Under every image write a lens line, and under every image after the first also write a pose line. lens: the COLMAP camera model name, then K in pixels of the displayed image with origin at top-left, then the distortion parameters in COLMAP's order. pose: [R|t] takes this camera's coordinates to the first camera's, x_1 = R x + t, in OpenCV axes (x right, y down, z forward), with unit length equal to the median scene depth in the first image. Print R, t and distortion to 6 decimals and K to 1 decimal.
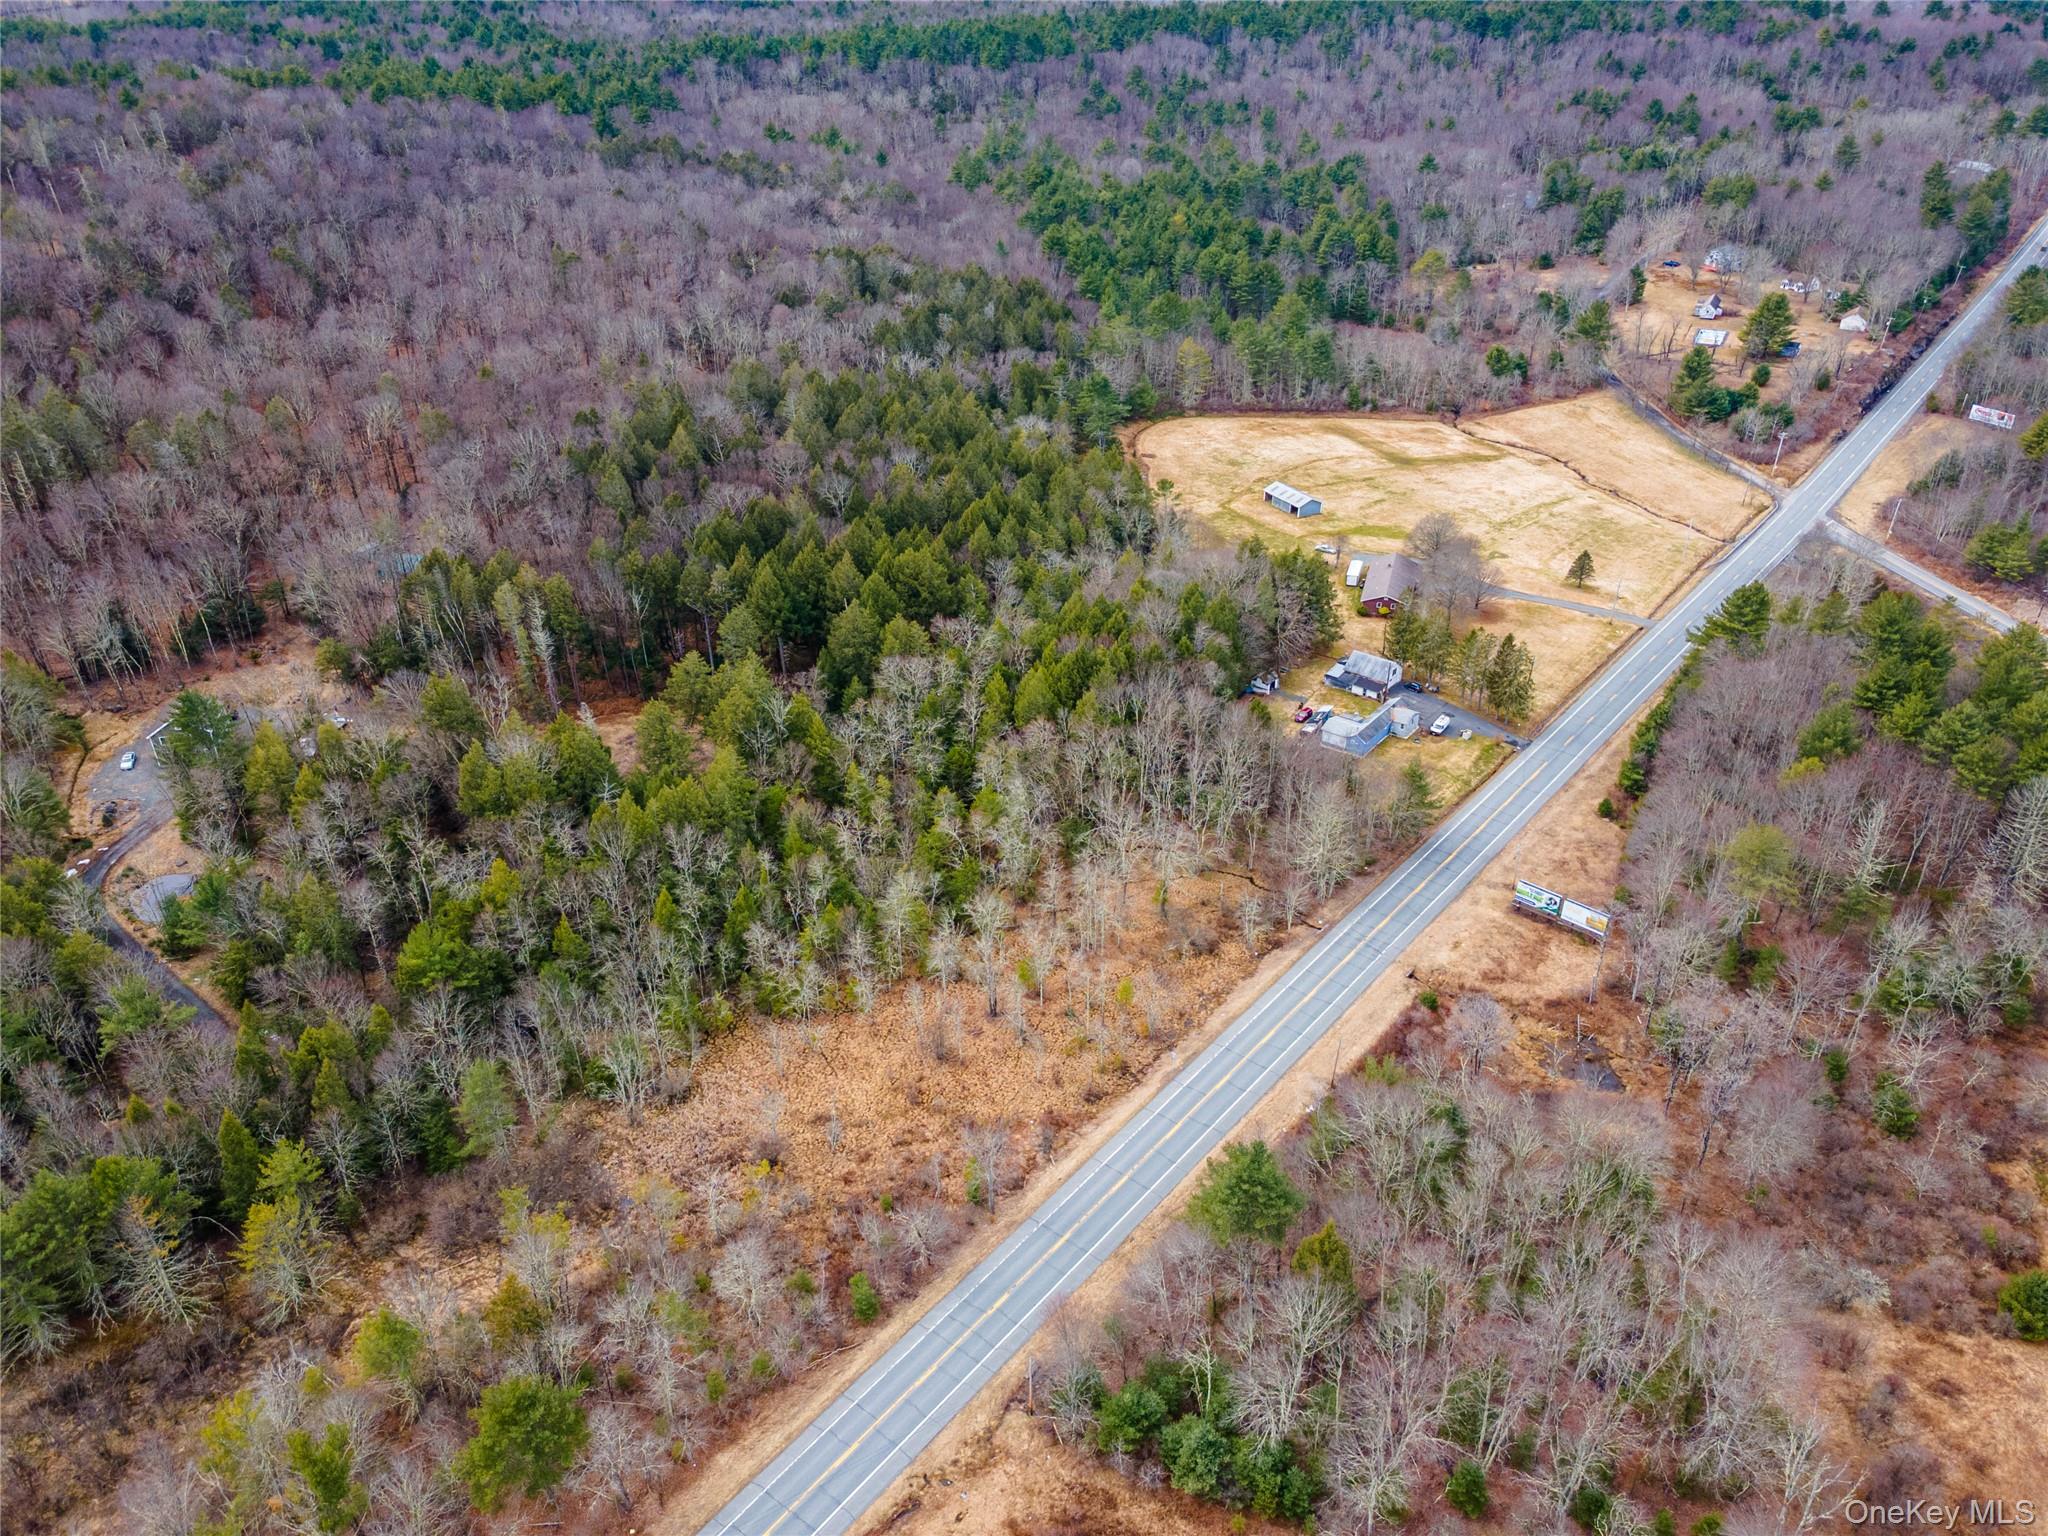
lens RADIAL K [[1499.1, 0, 1024.3], [0, 1499.1, 768.8], [0, 0, 1]] dist [0.026127, 0.032875]
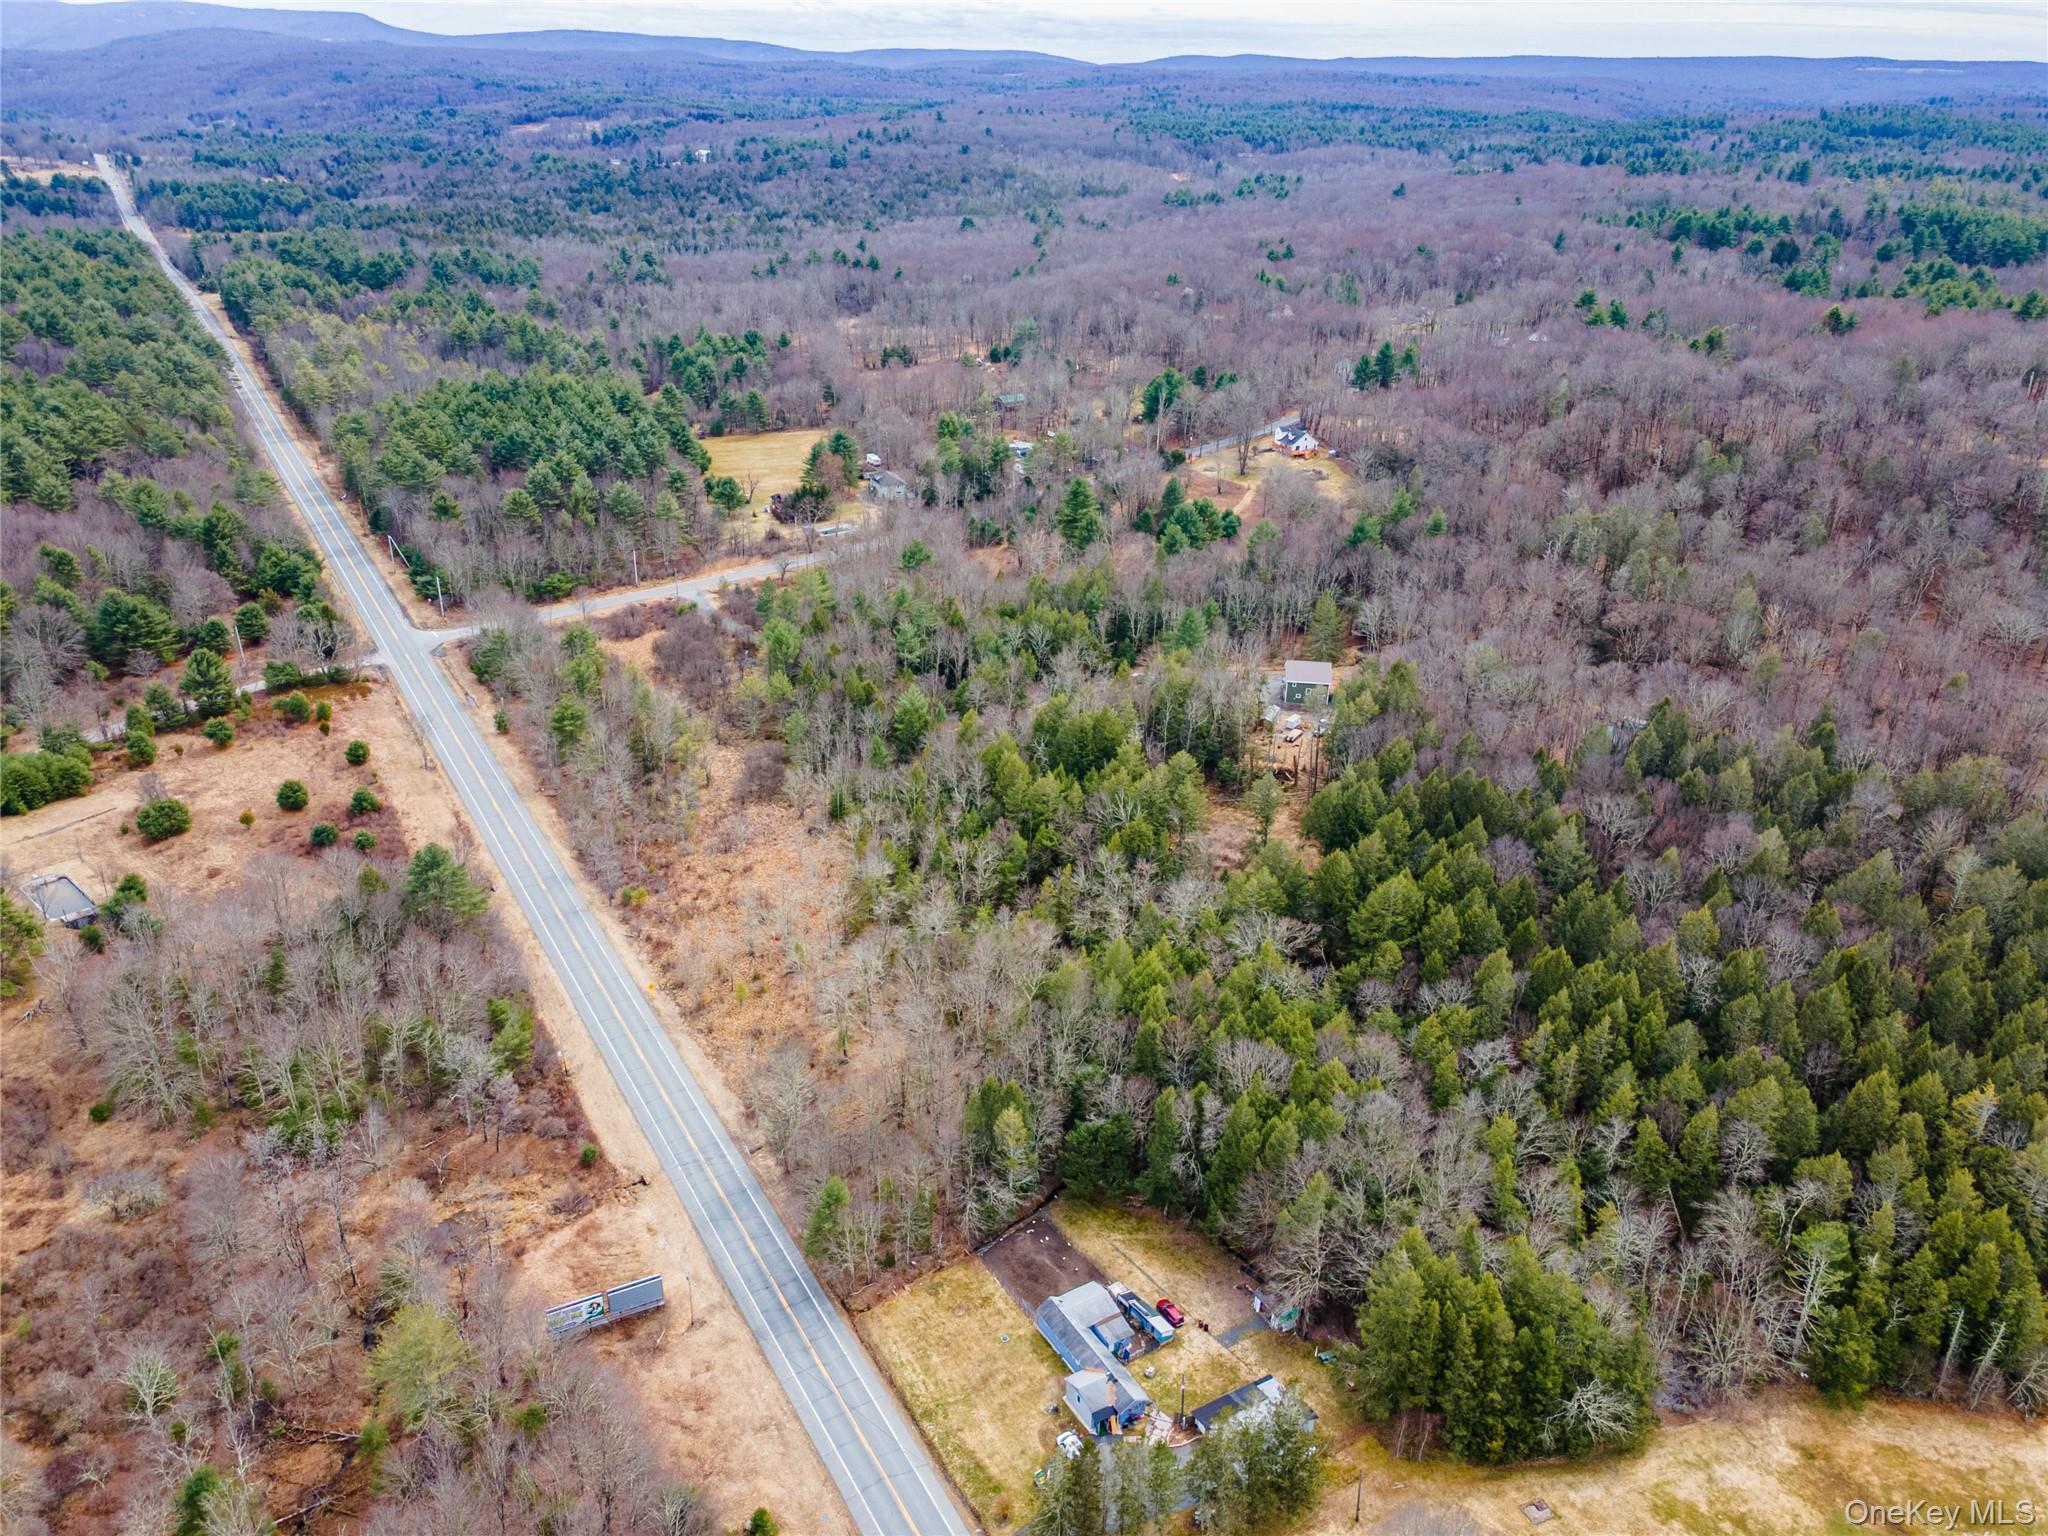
lens RADIAL K [[1499.1, 0, 1015.4], [0, 1499.1, 764.5], [0, 0, 1]] dist [0.026127, 0.032875]
pose [[-0.361689, 0.395378, -0.844309, 0.705609], [-0.486723, 0.692328, 0.532713, -0.547441], [0.795162, 0.603621, -0.057967, 0.860351]]
